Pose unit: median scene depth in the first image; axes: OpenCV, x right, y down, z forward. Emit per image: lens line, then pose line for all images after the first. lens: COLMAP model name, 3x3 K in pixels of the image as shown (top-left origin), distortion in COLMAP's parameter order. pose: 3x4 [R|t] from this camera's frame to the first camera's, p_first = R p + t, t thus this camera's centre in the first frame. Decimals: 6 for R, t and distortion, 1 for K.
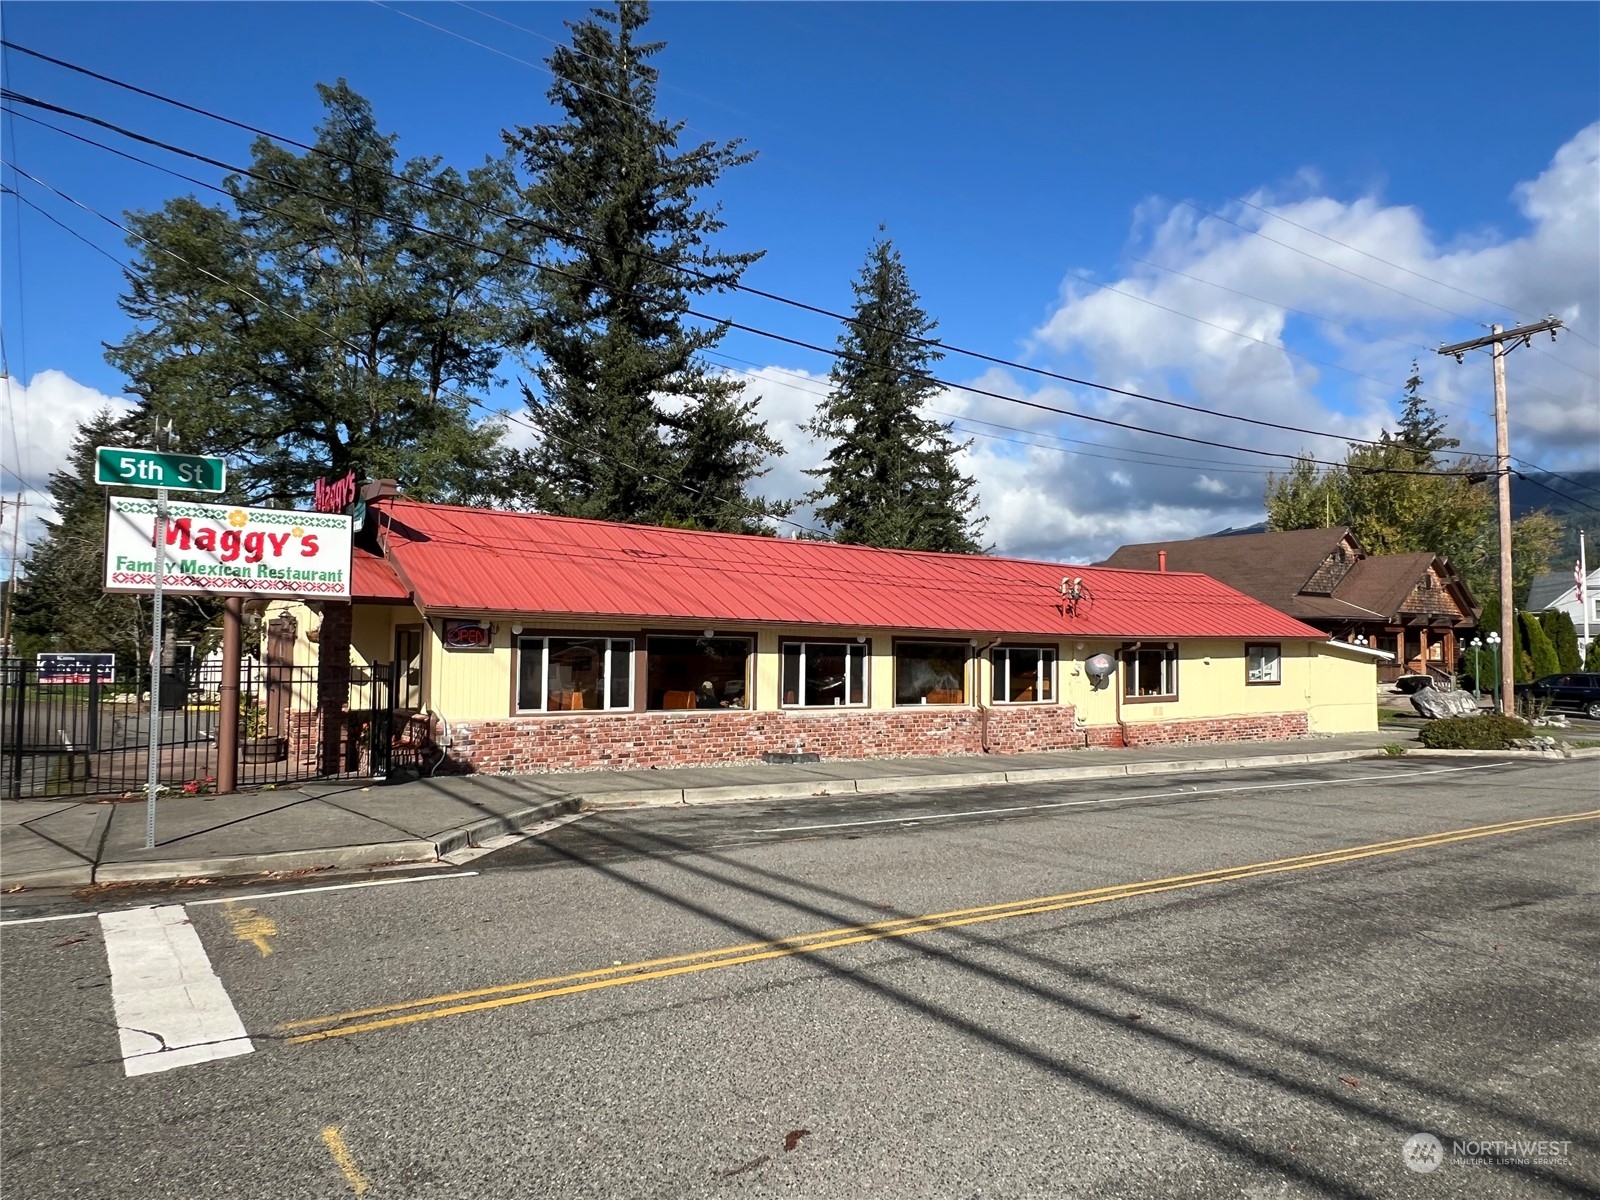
lens RADIAL K [[1069.3, 0, 775.2], [0, 1069.3, 593.3], [0, 0, 1]] dist [0.021486, -0.000791]
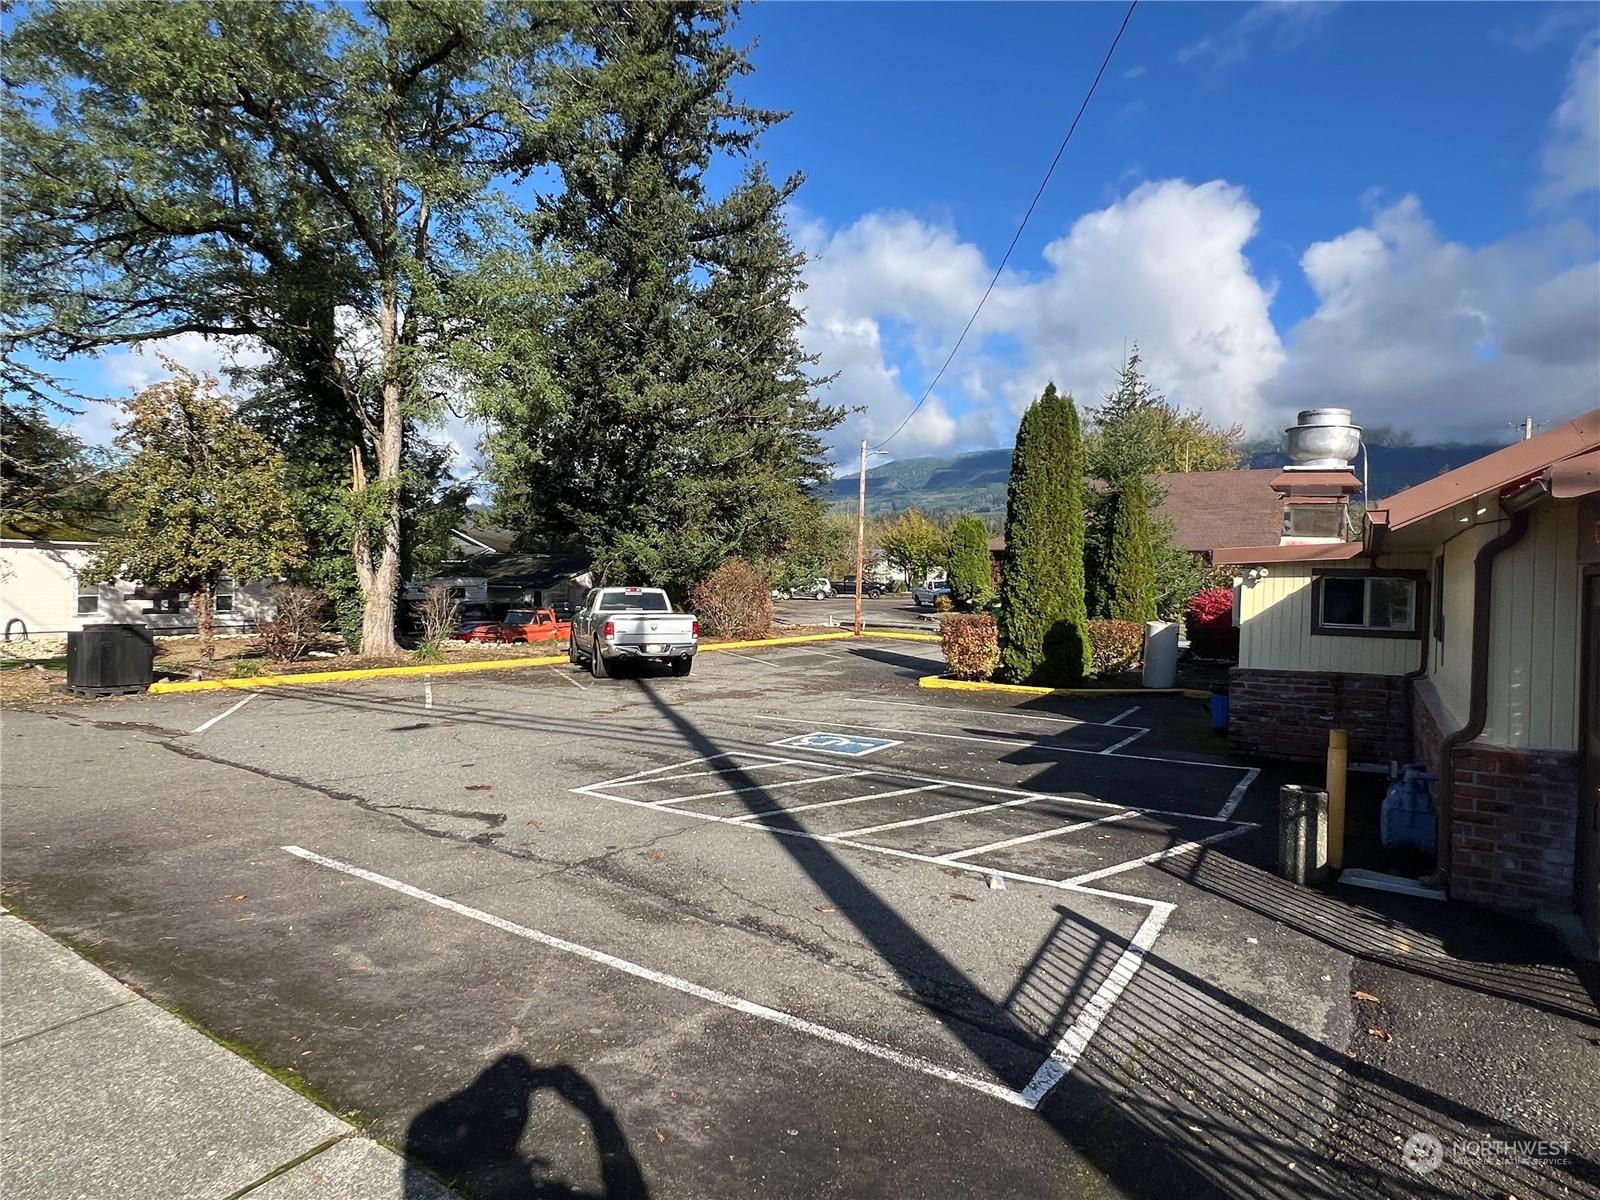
lens RADIAL K [[868.7, 0, 767.3], [0, 868.7, 615.7], [0, 0, 1]] dist [-0.042035, 0.031181]
pose [[0.925698, -0.009793, 0.378137, -0.338037], [-0.029221, 0.994826, 0.097298, 0.016191], [-0.377134, -0.101118, 0.920622, 0.388574]]
